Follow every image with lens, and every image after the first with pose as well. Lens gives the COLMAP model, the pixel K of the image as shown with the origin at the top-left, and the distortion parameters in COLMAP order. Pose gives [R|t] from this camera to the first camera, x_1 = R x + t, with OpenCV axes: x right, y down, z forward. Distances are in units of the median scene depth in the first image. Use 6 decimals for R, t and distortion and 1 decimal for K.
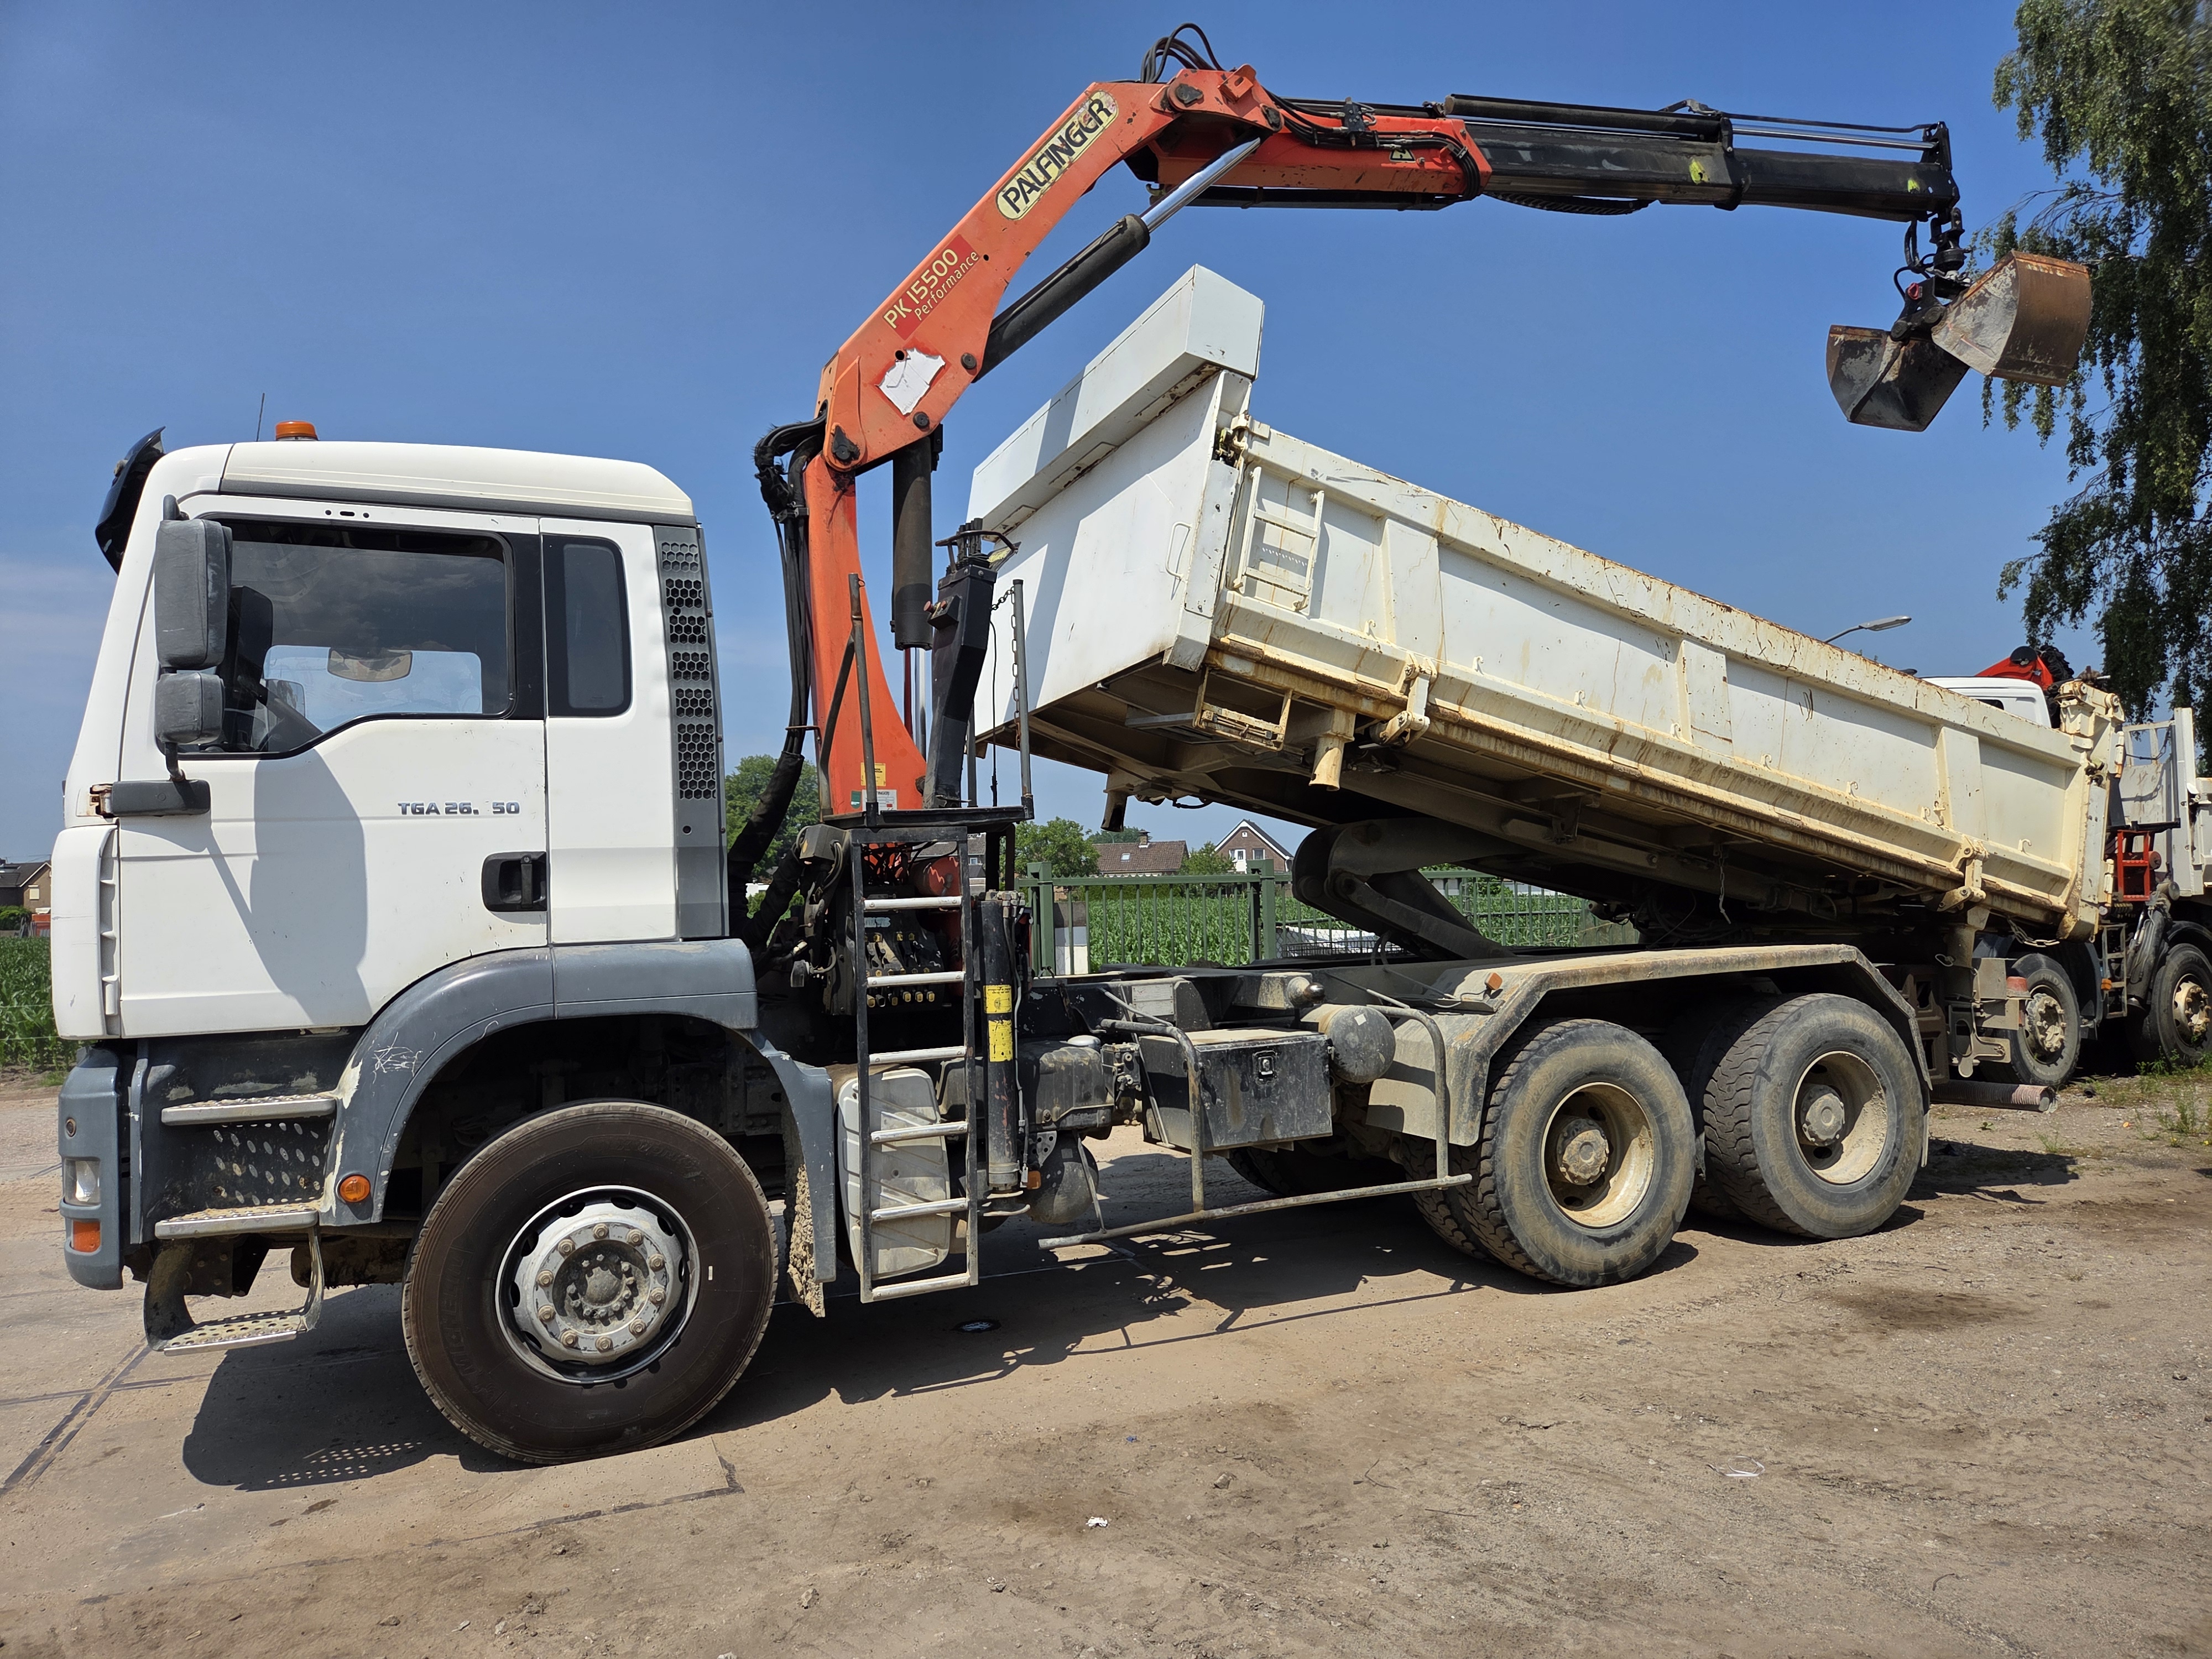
lens RADIAL K [[1507.2, 0, 1103.7], [0, 1507.2, 799.0], [0, 0, 1]] dist [0.059460, -0.051661]
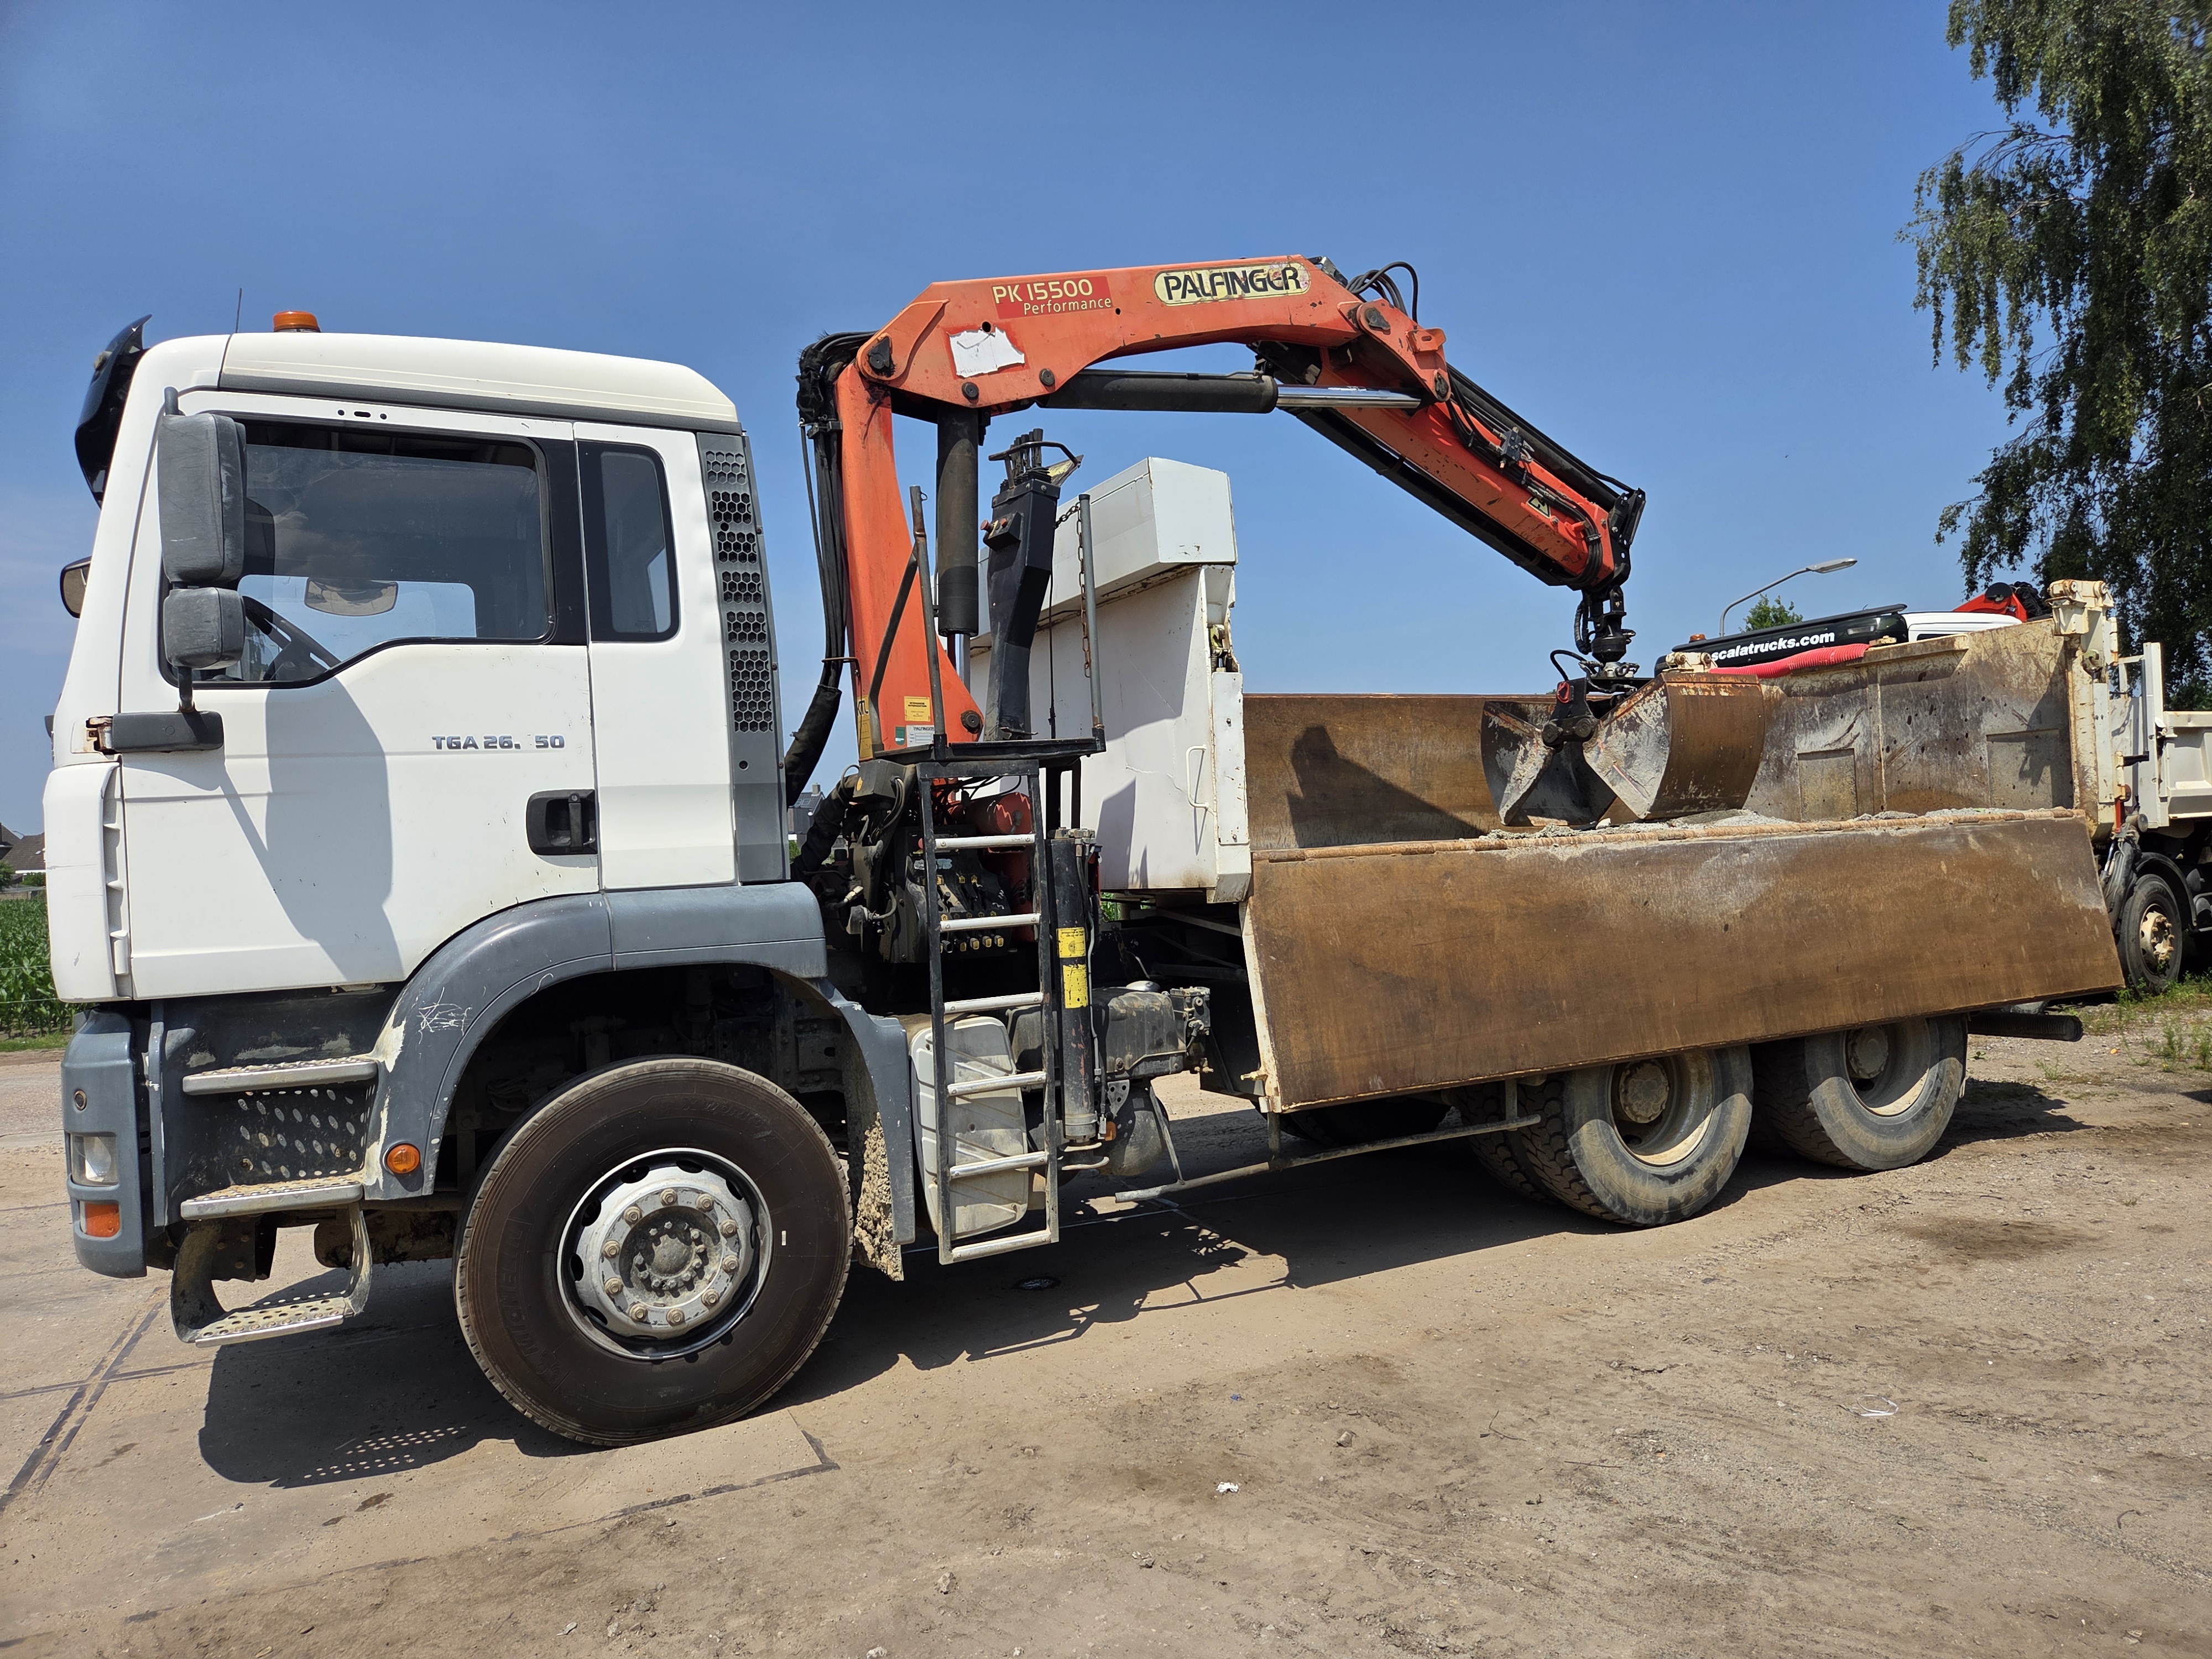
lens RADIAL K [[1507.2, 0, 1119.2], [0, 1507.2, 814.6], [0, 0, 1]] dist [0.059460, -0.051661]
pose [[0.998099, -0.011732, 0.060499, -0.101226], [0.009185, 0.999067, 0.042197, 0.013163], [-0.060937, -0.041561, 0.997276, 0.063635]]
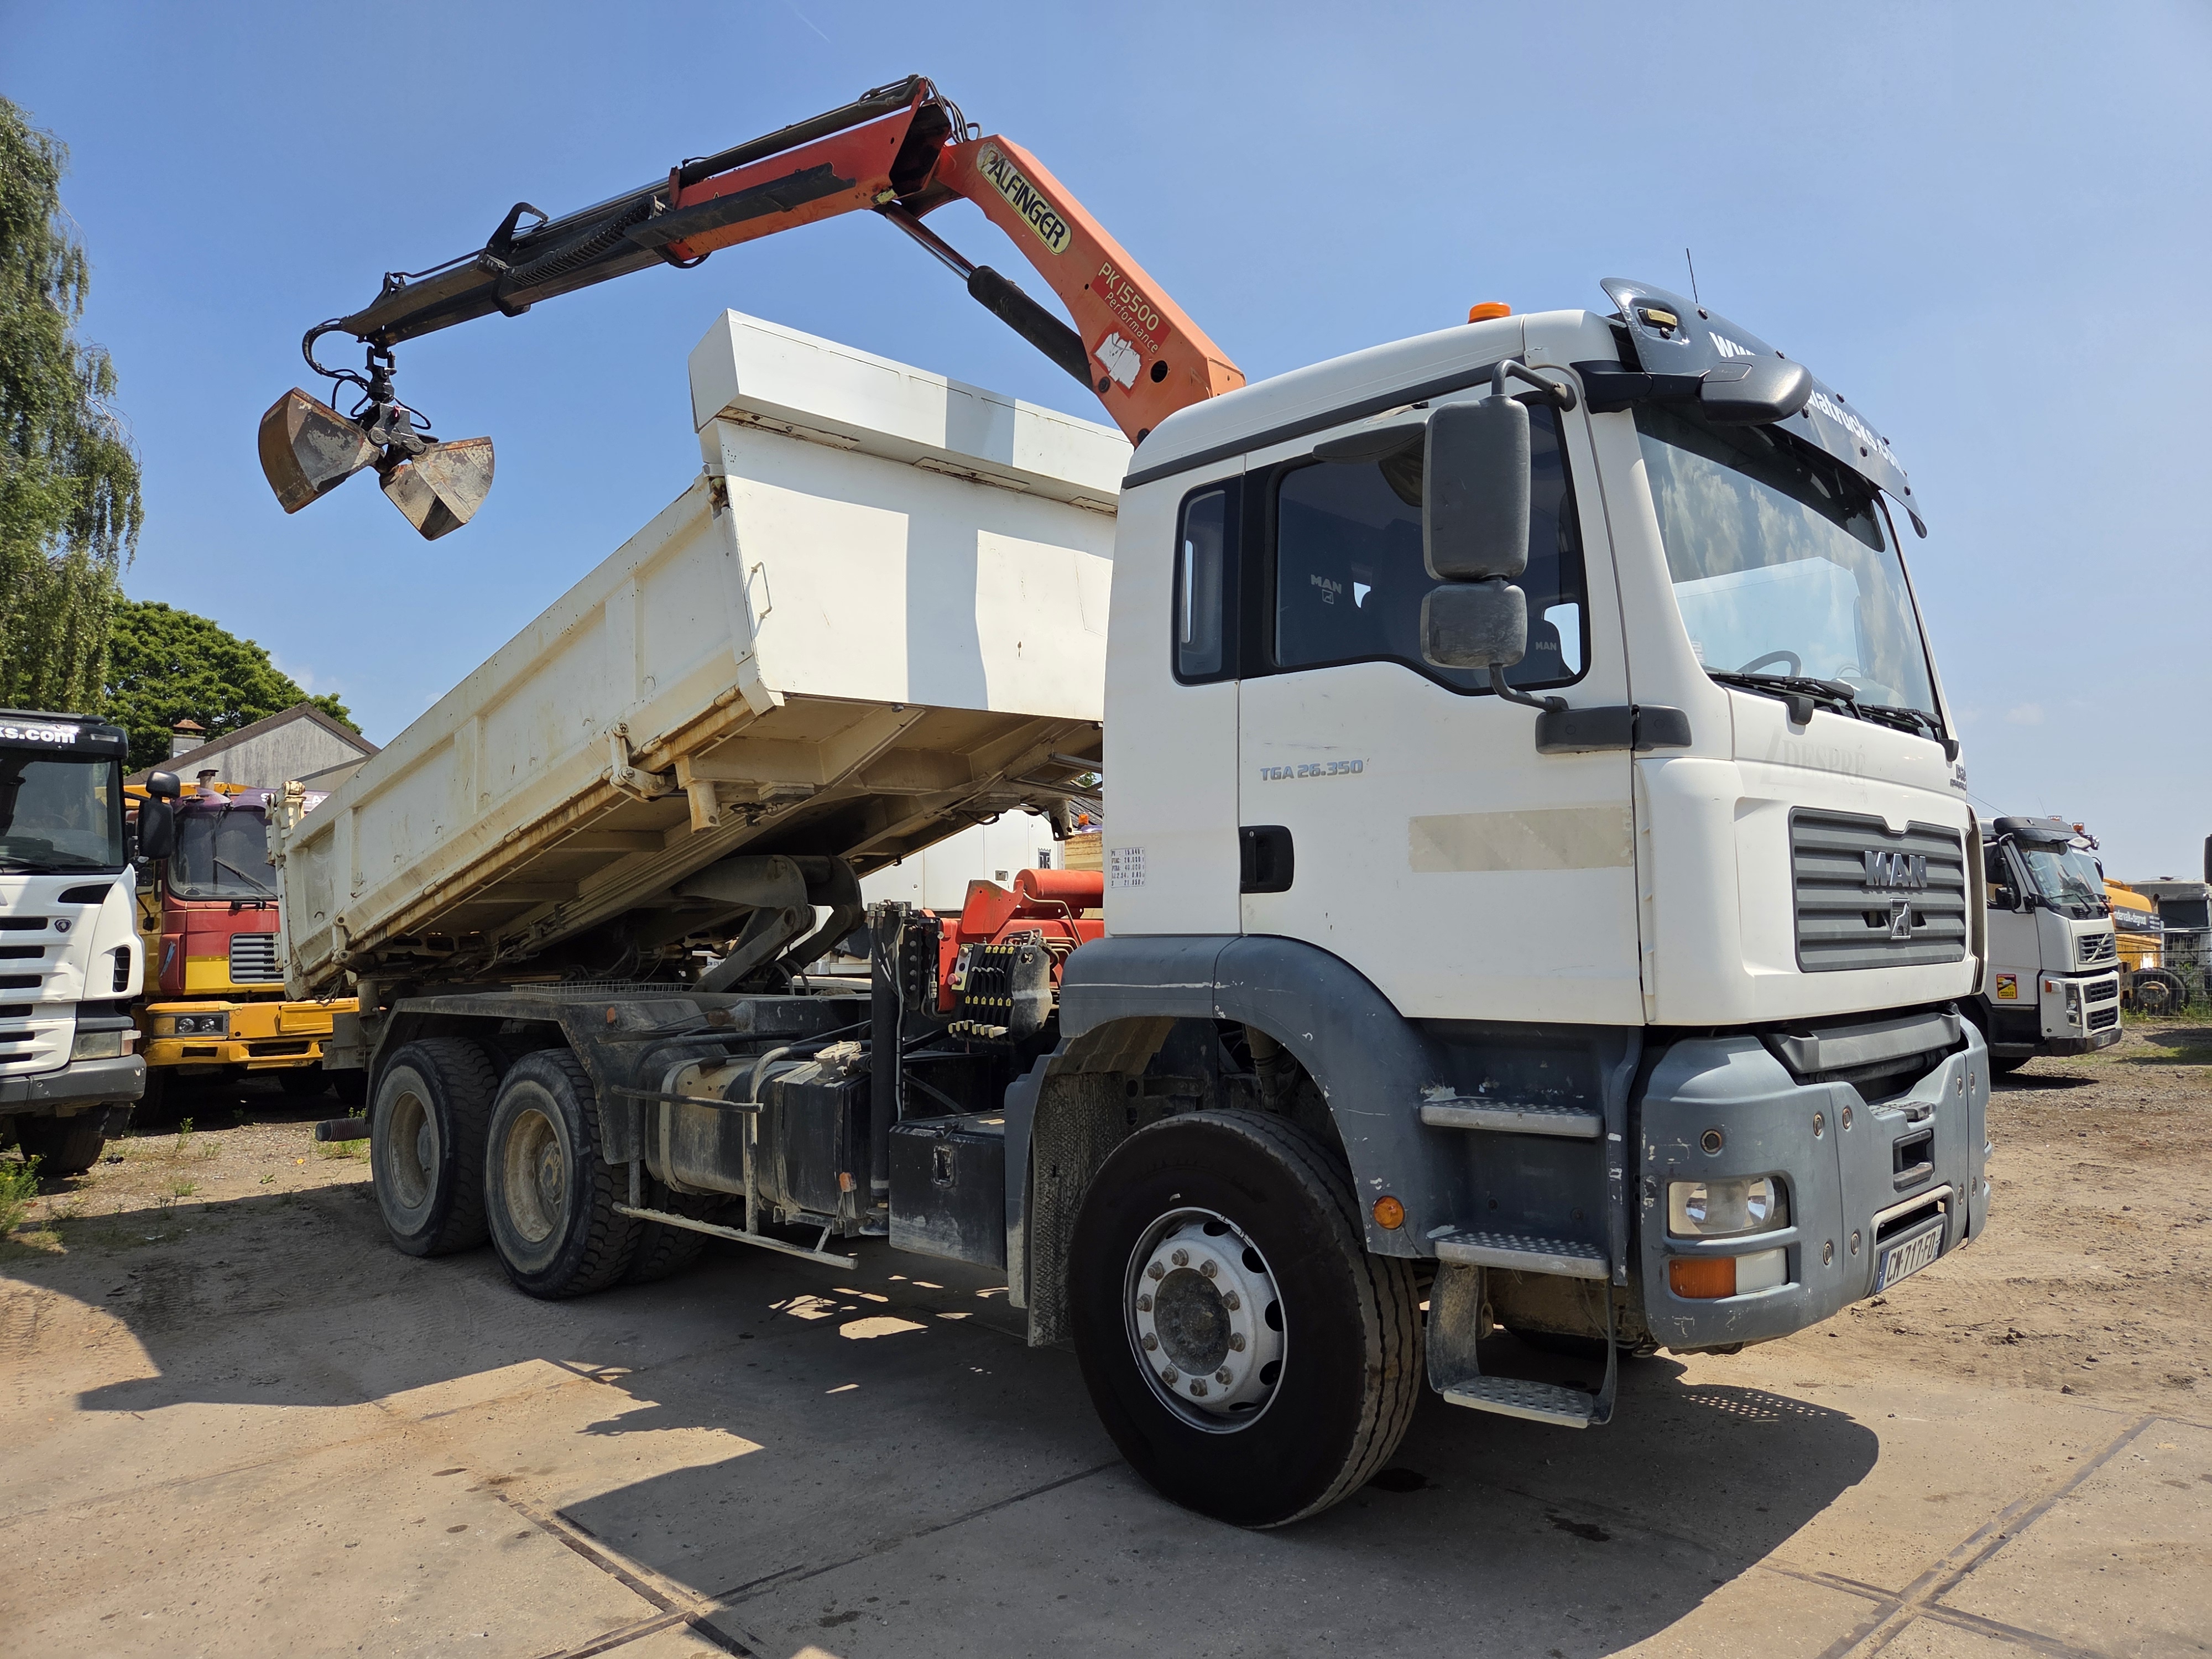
lens RADIAL K [[1507.2, 0, 1145.2], [0, 1507.2, 801.7], [0, 0, 1]] dist [0.059460, -0.051661]
pose [[-0.394756, 0.118850, 0.911067, -1.269020], [-0.034926, 0.988941, -0.144141, 0.174268], [-0.918122, -0.088720, -0.386239, 1.731545]]
